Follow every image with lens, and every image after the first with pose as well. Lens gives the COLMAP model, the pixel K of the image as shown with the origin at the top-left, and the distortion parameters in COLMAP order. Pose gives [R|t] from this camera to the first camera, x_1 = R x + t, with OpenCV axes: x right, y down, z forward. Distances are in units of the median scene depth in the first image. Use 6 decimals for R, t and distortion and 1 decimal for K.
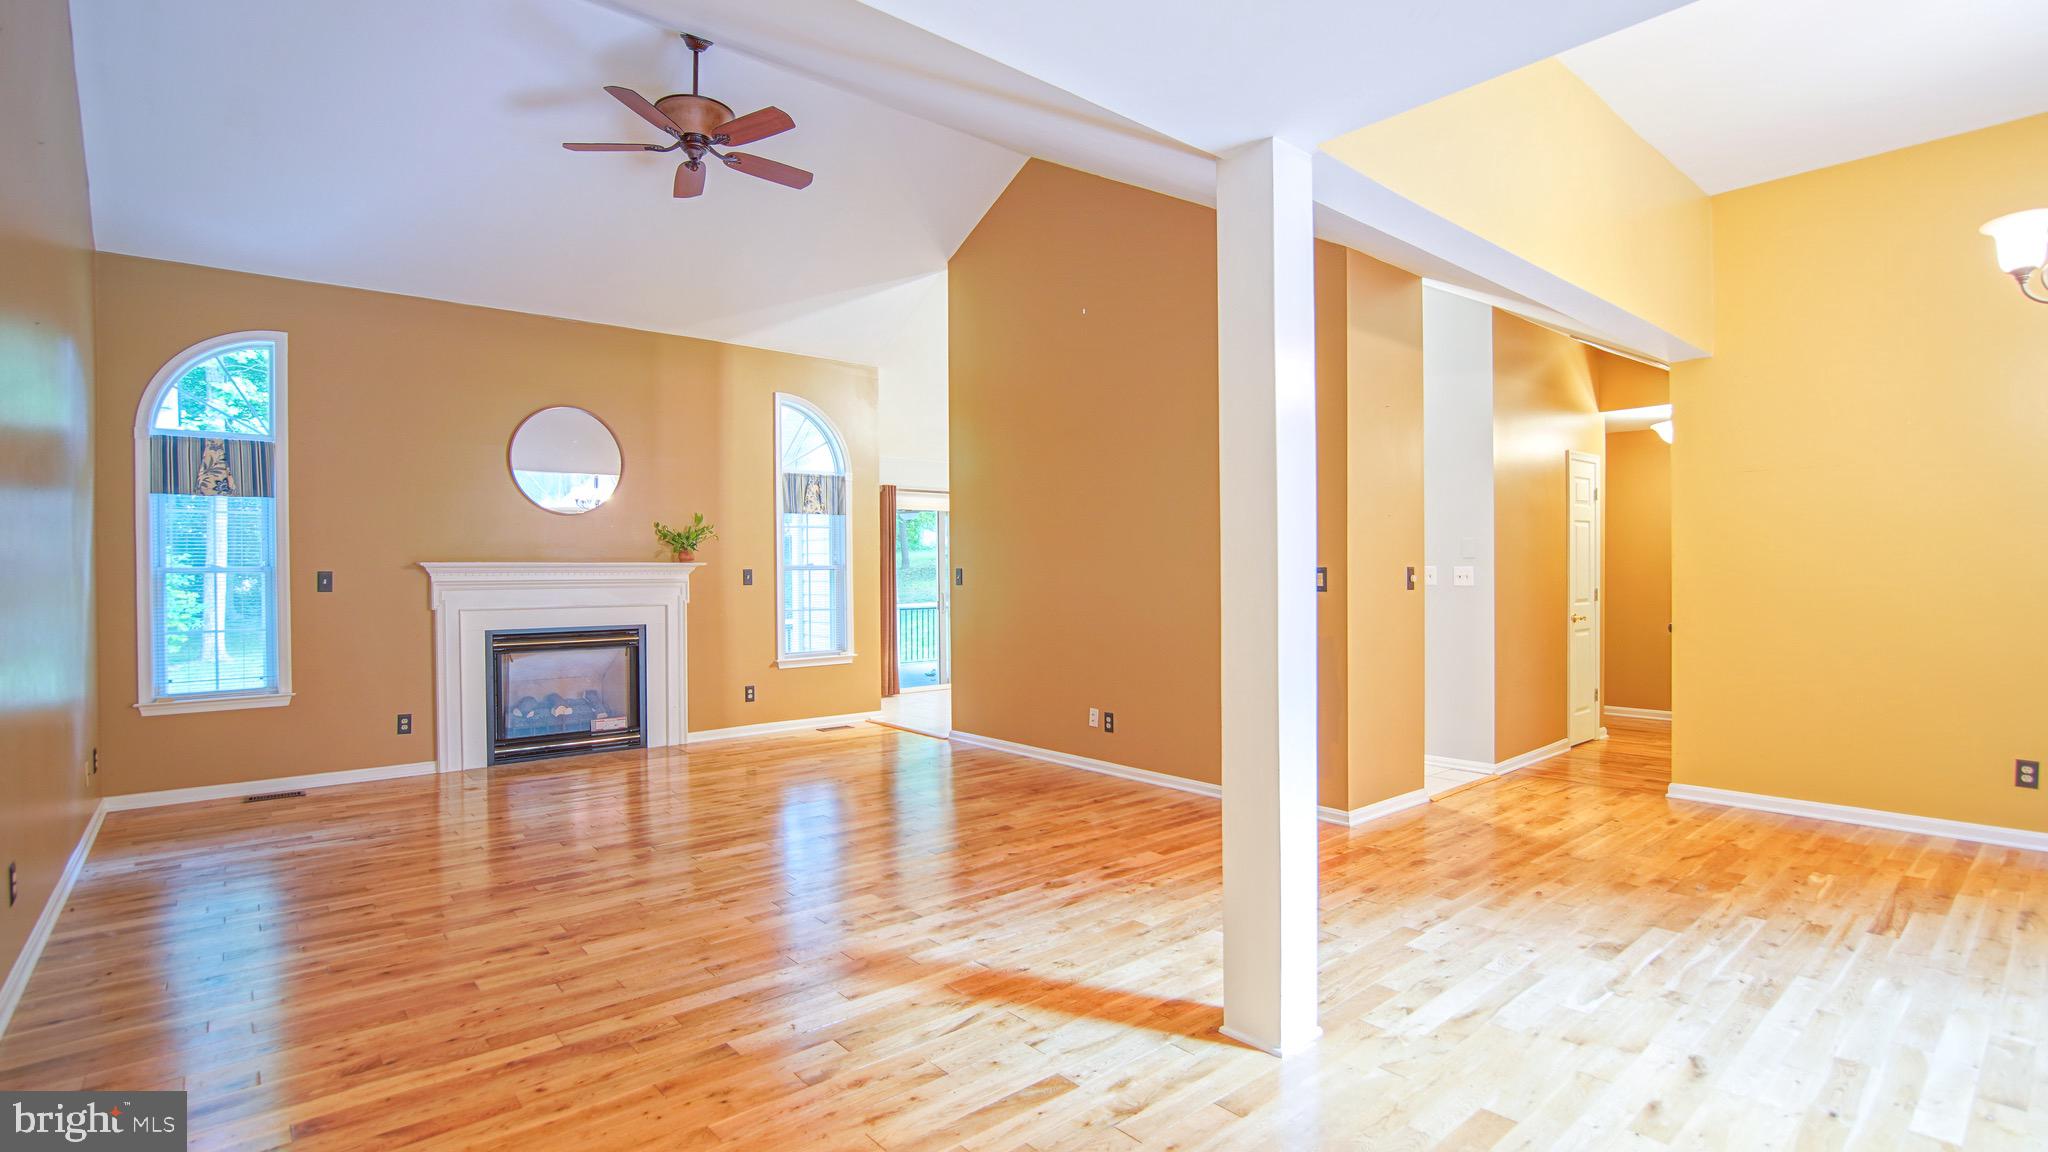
lens RADIAL K [[958.6, 0, 1024.0], [0, 958.6, 576.0], [0, 0, 1]] dist [-0.030437, 0.001715]
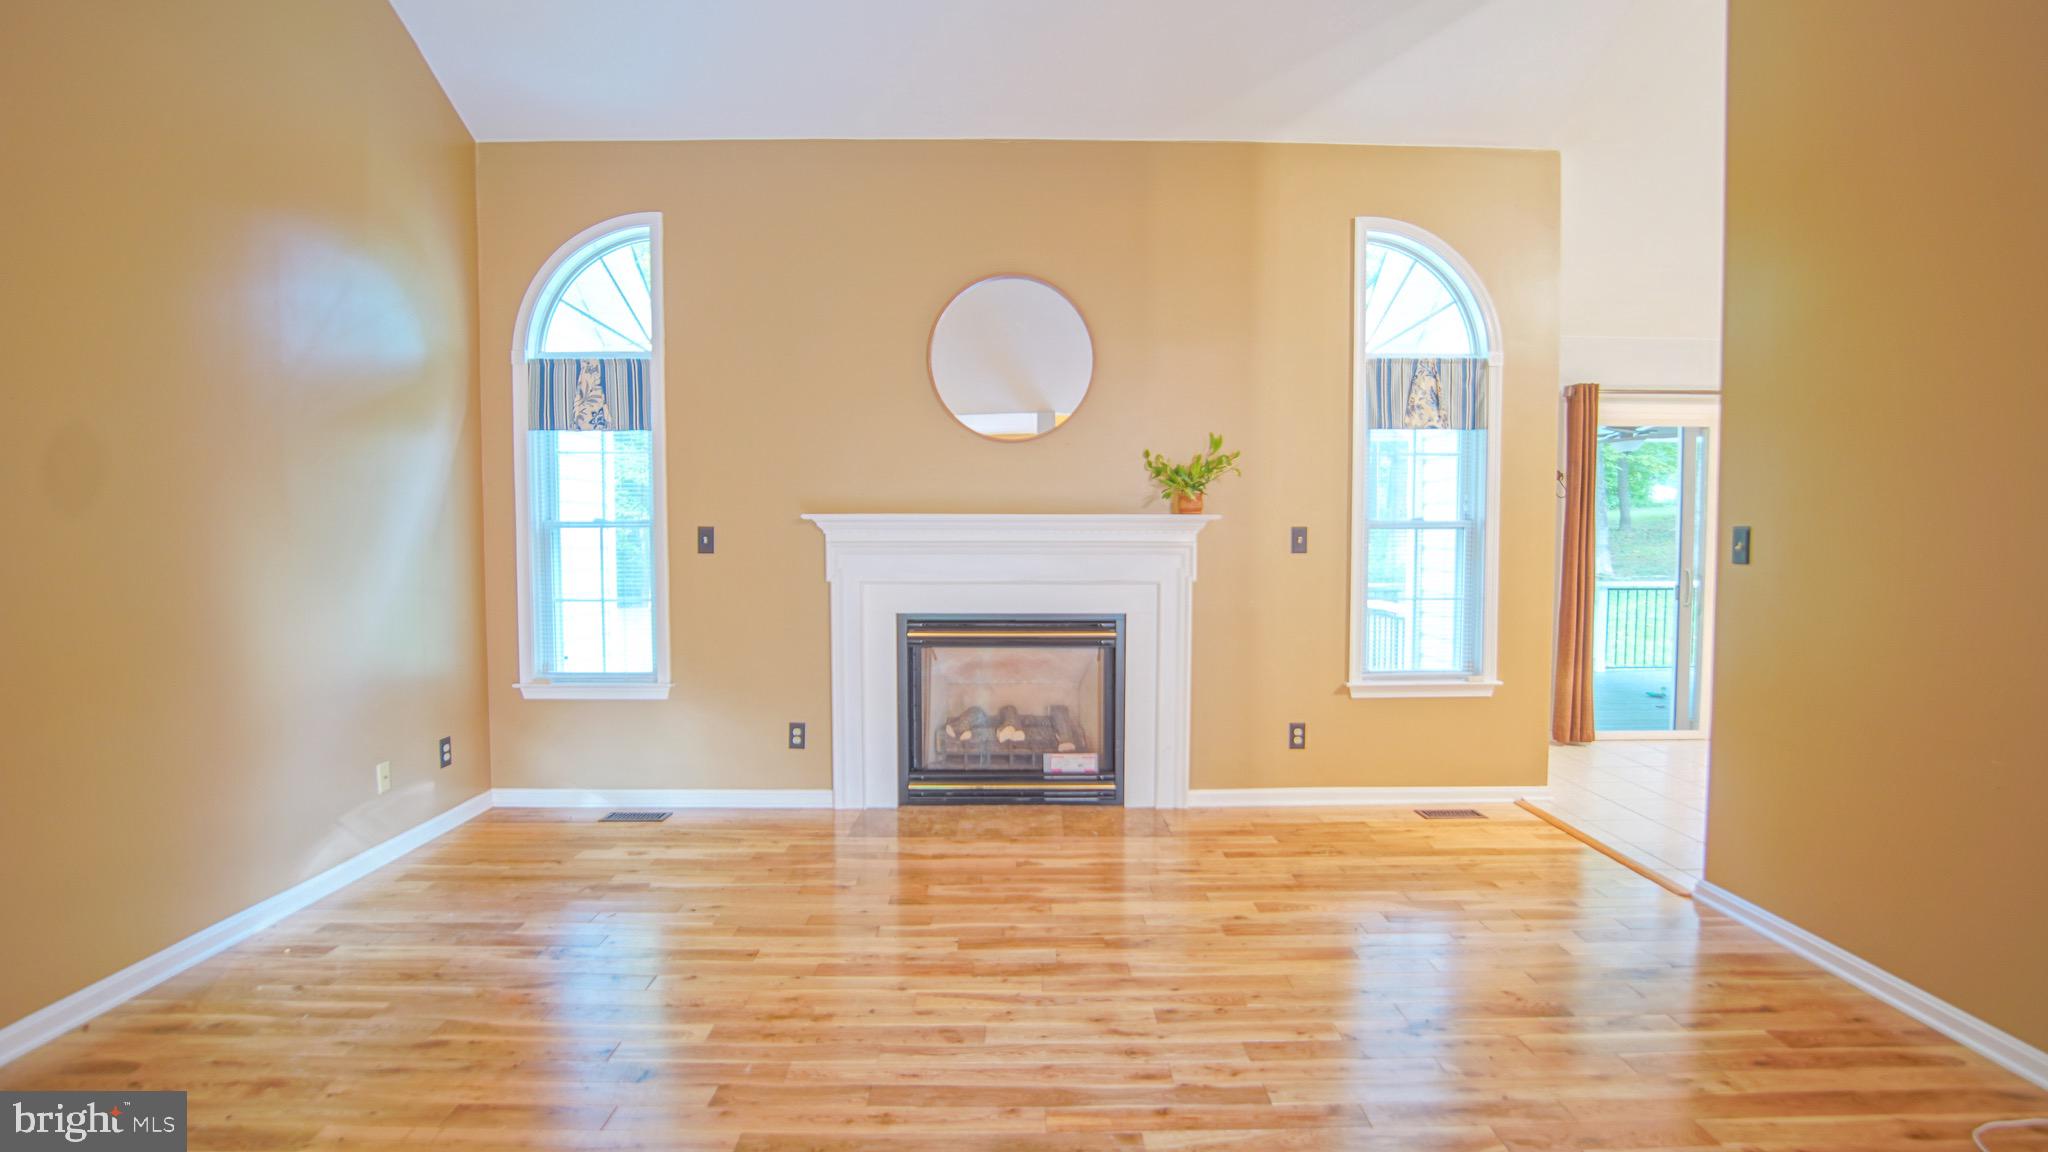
lens RADIAL K [[944.7, 0, 1028.2], [0, 944.7, 575.3], [0, 0, 1]] dist [-0.039243, 0.008832]
pose [[0.768386, 0.036369, -0.638952, -0.050865], [-0.009257, 0.998911, 0.045725, -0.002224], [0.639919, -0.029219, 0.767886, 0.496405]]
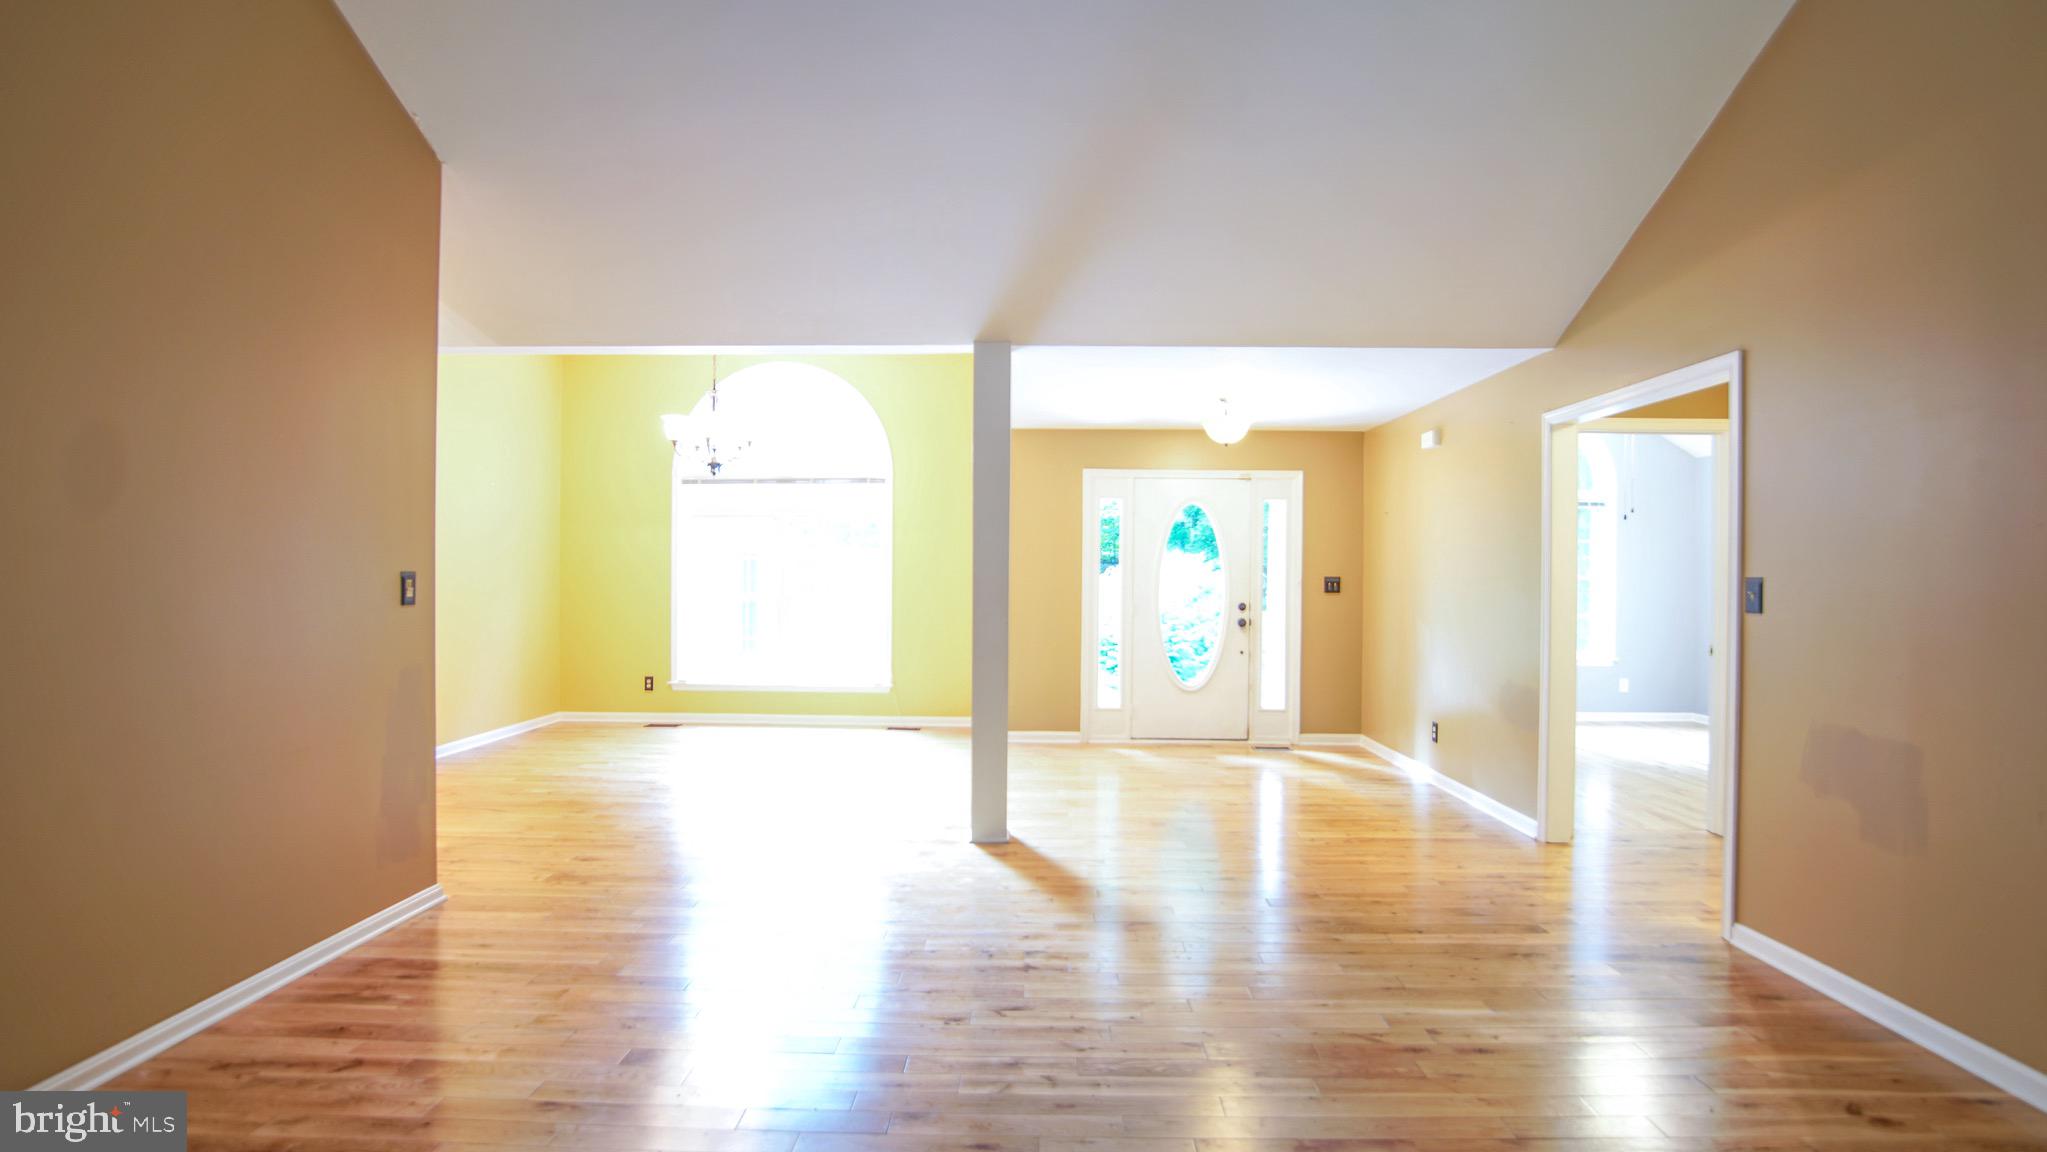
lens RADIAL K [[917.2, 0, 1032.6], [0, 917.2, 575.8], [0, 0, 1]] dist [-0.043374, 0.011688]
pose [[-0.747073, -0.000319, 0.664742, -0.366344], [-0.000693, 1.000000, -0.000299, -0.004947], [-0.664742, -0.000684, -0.747073, 0.869933]]
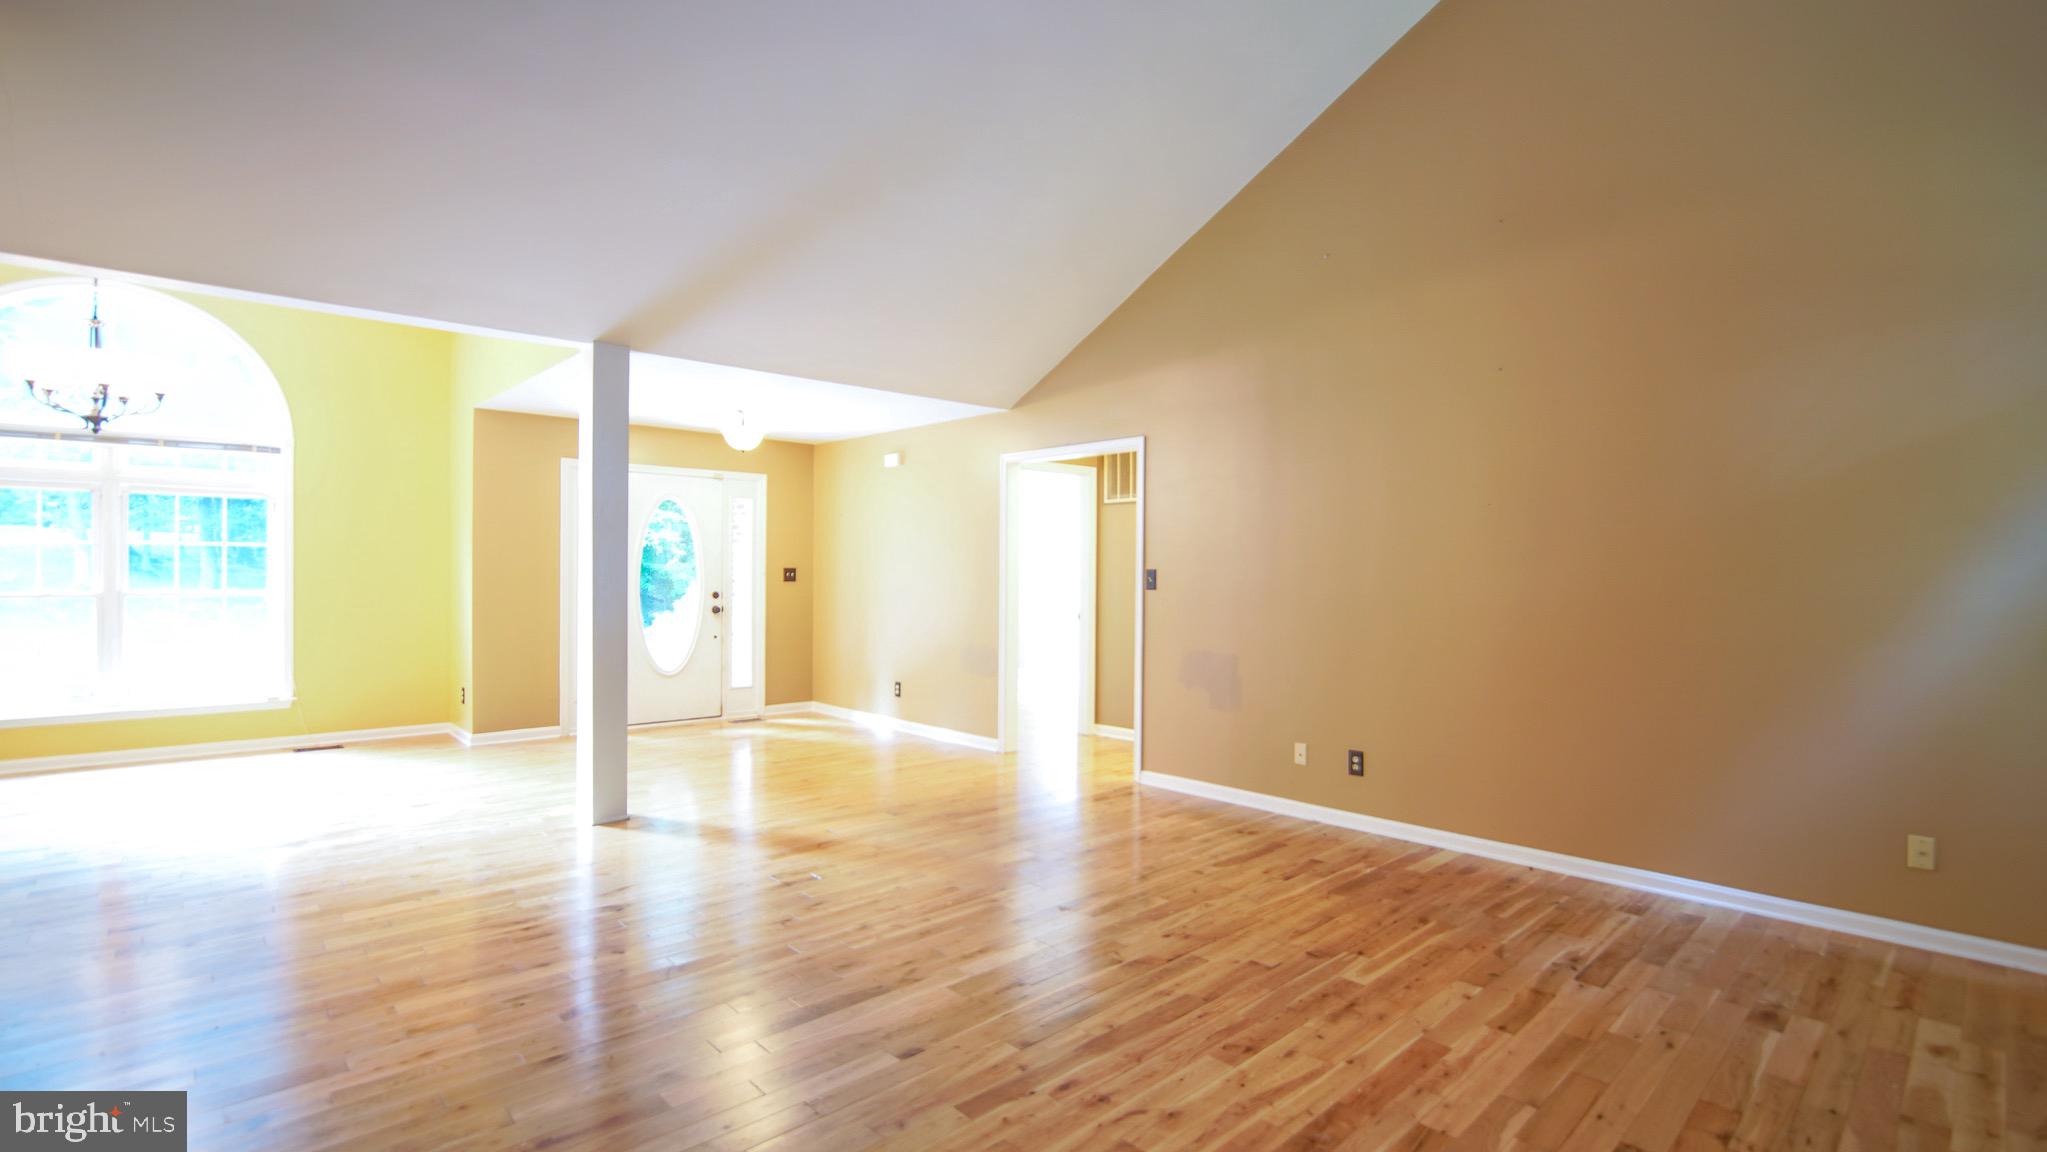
lens RADIAL K [[917.2, 0, 1032.6], [0, 917.2, 575.8], [0, 0, 1]] dist [-0.043374, 0.011688]
pose [[-0.999294, -0.001743, -0.037529, -0.194632], [-0.002108, 0.999951, 0.009690, -0.006113], [0.037510, 0.009762, -0.999249, 1.098823]]
